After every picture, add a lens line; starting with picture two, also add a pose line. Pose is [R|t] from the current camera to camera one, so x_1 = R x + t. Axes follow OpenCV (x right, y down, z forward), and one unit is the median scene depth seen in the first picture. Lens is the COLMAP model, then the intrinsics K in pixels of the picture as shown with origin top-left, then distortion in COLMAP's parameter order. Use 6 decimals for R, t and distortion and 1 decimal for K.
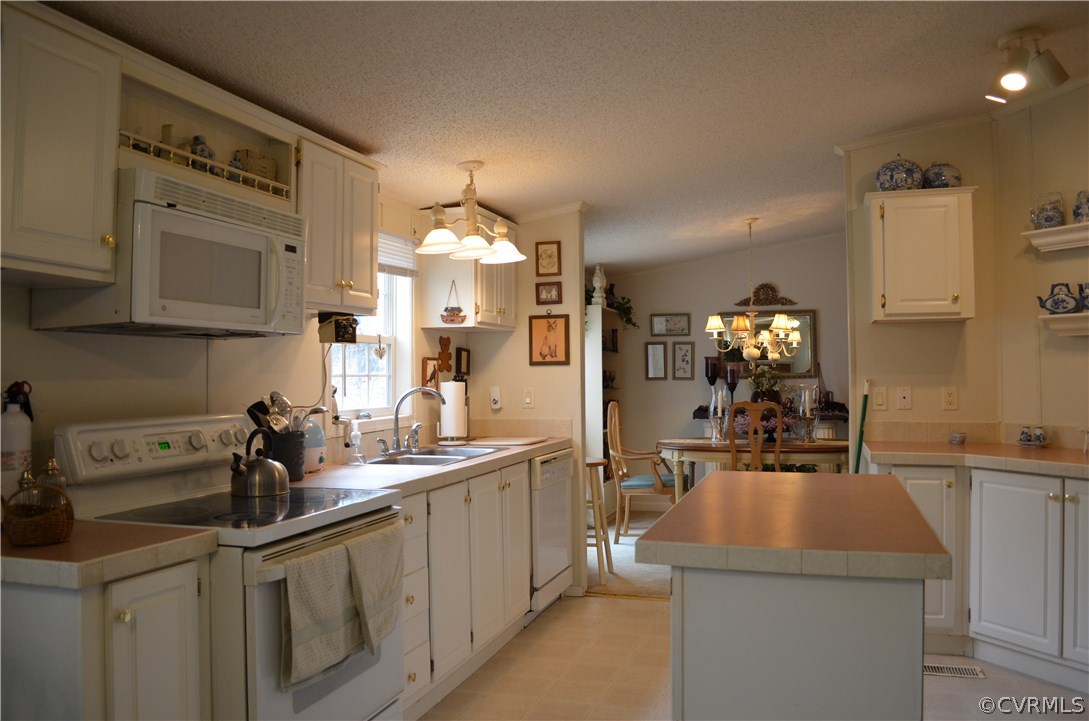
lens RADIAL K [[848.7, 0, 546.6], [0, 848.7, 362.9], [0, 0, 1]] dist [-0.089696, 0.021183]
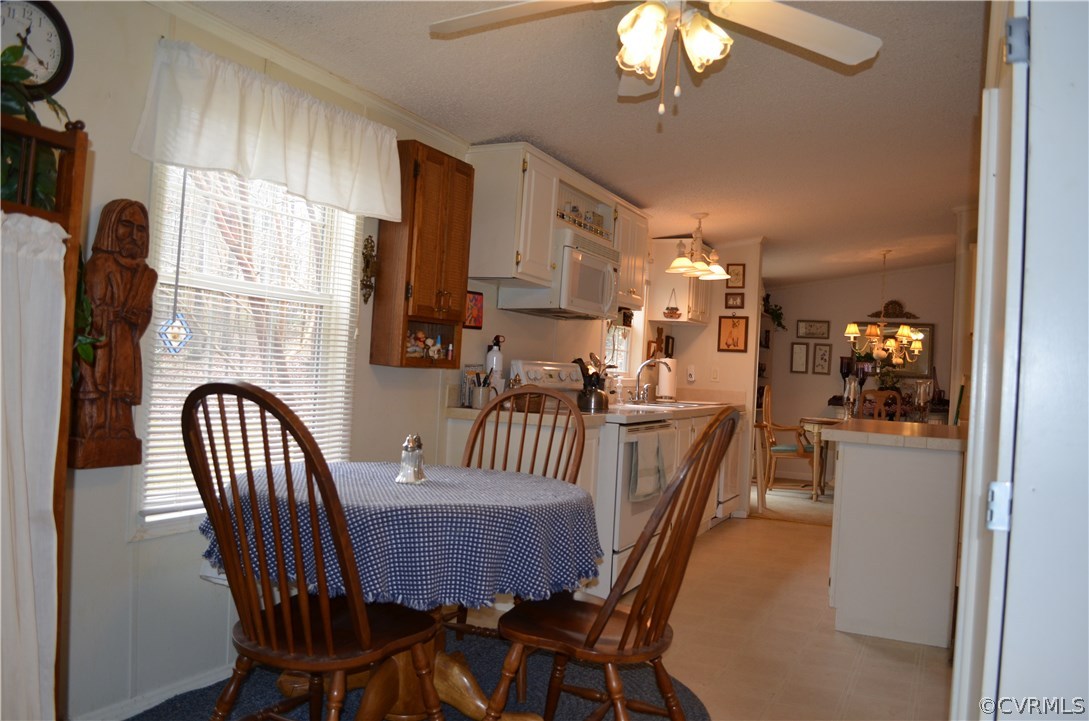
lens RADIAL K [[848.7, 0, 548.5], [0, 848.7, 360.5], [0, 0, 1]] dist [-0.089696, 0.021183]
pose [[0.989227, 0.061676, -0.132761, -0.097702], [-0.061537, 0.998091, 0.005159, 0.024956], [0.132826, 0.003066, 0.991135, -0.373794]]
